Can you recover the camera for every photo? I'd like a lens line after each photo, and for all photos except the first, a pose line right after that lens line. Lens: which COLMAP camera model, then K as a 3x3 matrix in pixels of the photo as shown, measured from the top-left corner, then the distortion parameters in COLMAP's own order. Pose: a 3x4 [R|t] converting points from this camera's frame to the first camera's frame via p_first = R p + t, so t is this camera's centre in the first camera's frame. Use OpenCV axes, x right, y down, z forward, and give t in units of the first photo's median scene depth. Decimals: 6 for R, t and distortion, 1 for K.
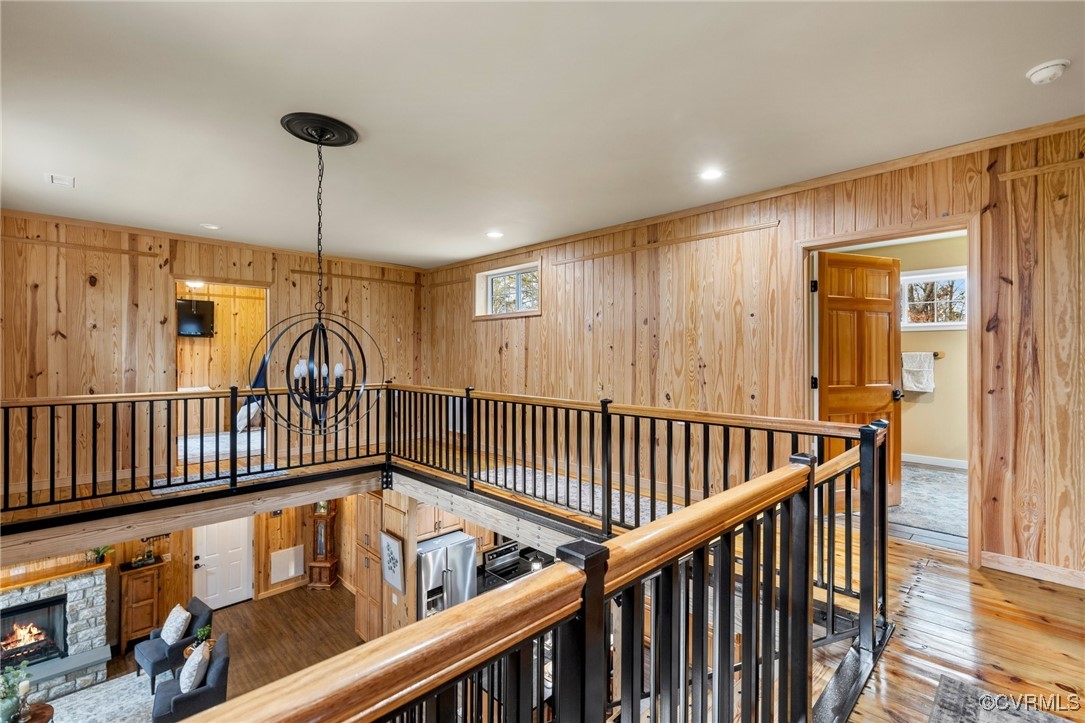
lens RADIAL K [[471.2, 0, 535.3], [0, 471.2, 357.2], [0, 0, 1]] dist [-0.001416, 0.000744]
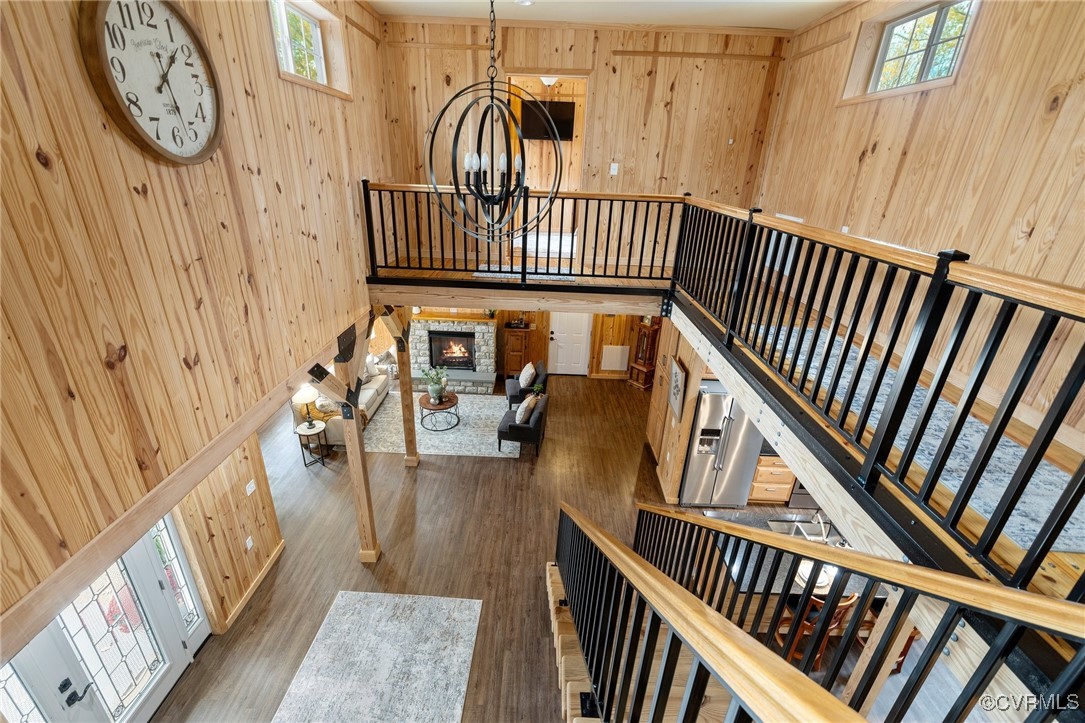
lens RADIAL K [[457.2, 0, 540.0], [0, 457.2, 361.4], [0, 0, 1]] dist [-0.007865, -0.000286]
pose [[0.705691, 0.304184, -0.639900, 0.090325], [-0.036645, 0.917612, 0.395784, 0.011916], [0.707571, -0.255853, 0.658697, 0.179697]]
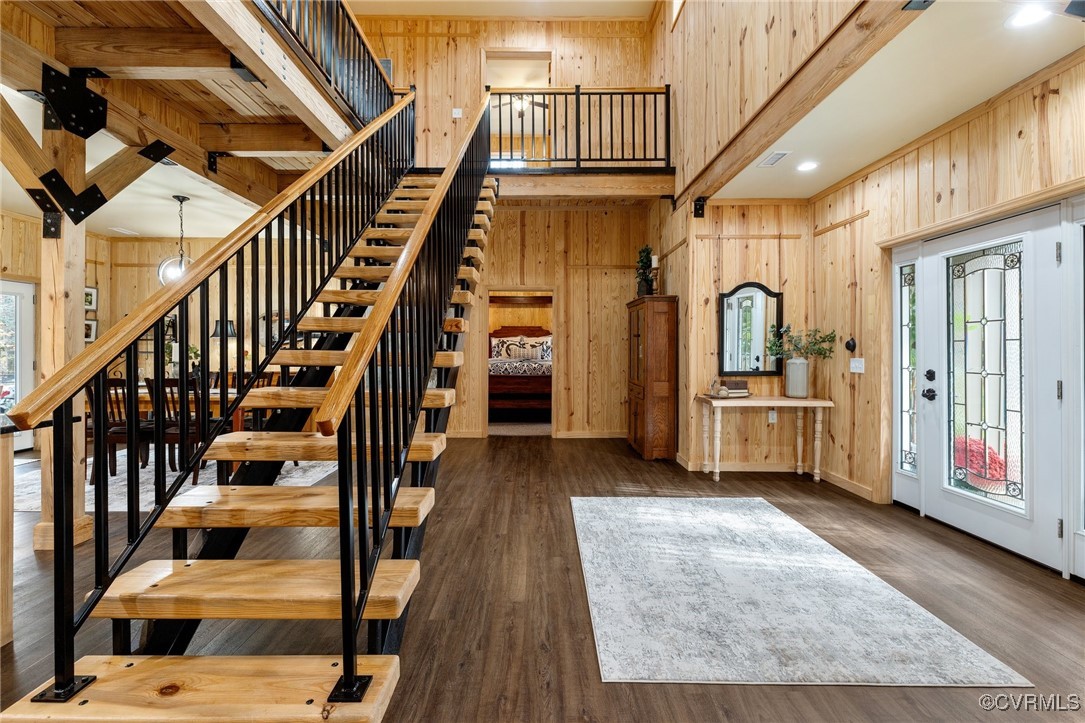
lens RADIAL K [[471.2, 0, 538.9], [0, 471.2, 349.9], [0, 0, 1]] dist [-0.001416, 0.000744]
pose [[-0.715492, -0.005296, 0.698601, -0.504724], [-0.006485, 0.999979, 0.000939, 0.495826], [-0.698591, -0.003859, -0.715511, 0.726649]]
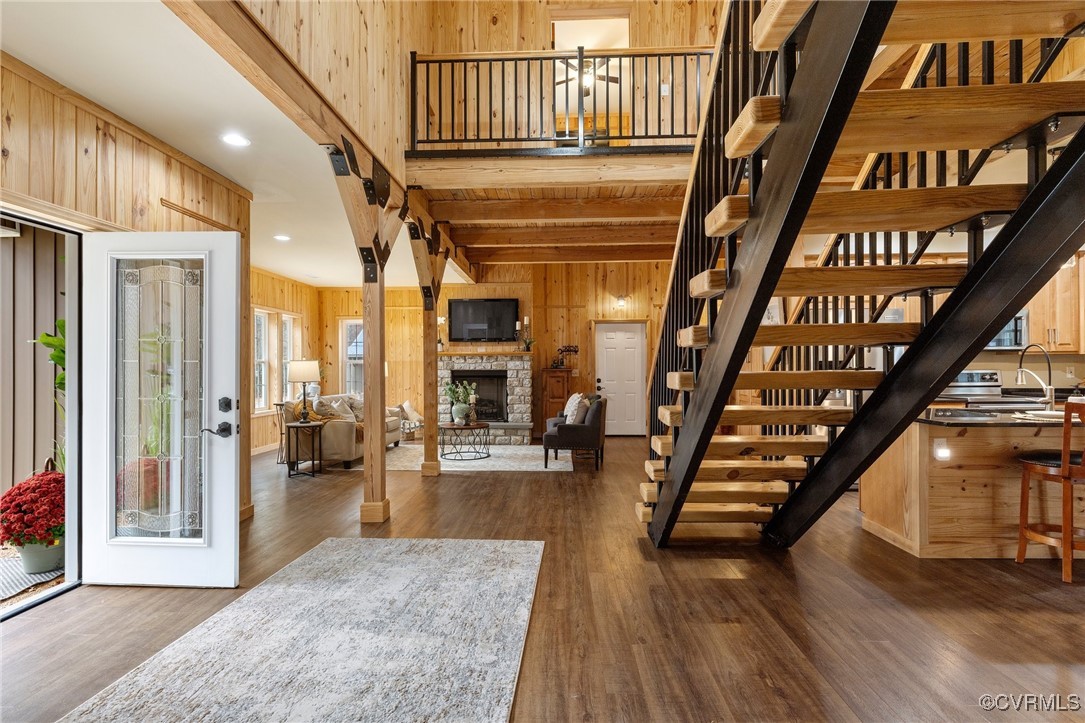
lens RADIAL K [[538.7, 0, 536.4], [0, 538.7, 362.5], [0, 0, 1]] dist [0.014199, -0.001402]
pose [[0.678627, -0.012253, -0.734381, 0.082726], [0.008907, 0.999925, -0.008453, 0.493368], [0.734429, -0.000805, 0.678685, 0.107784]]
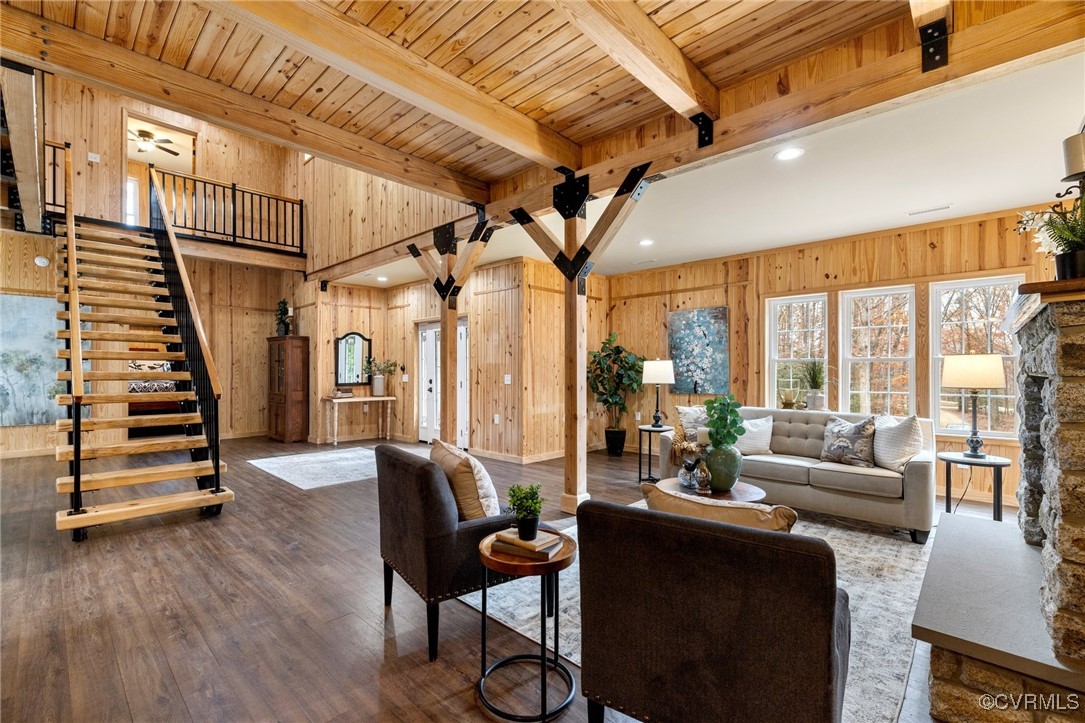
lens RADIAL K [[471.2, 0, 541.2], [0, 471.2, 369.6], [0, 0, 1]] dist [-0.001416, 0.000744]
pose [[-0.999504, -0.003092, -0.031344, -0.694052], [-0.002882, 0.999973, -0.006735, 0.498583], [0.031364, -0.006641, -0.999486, 1.260765]]
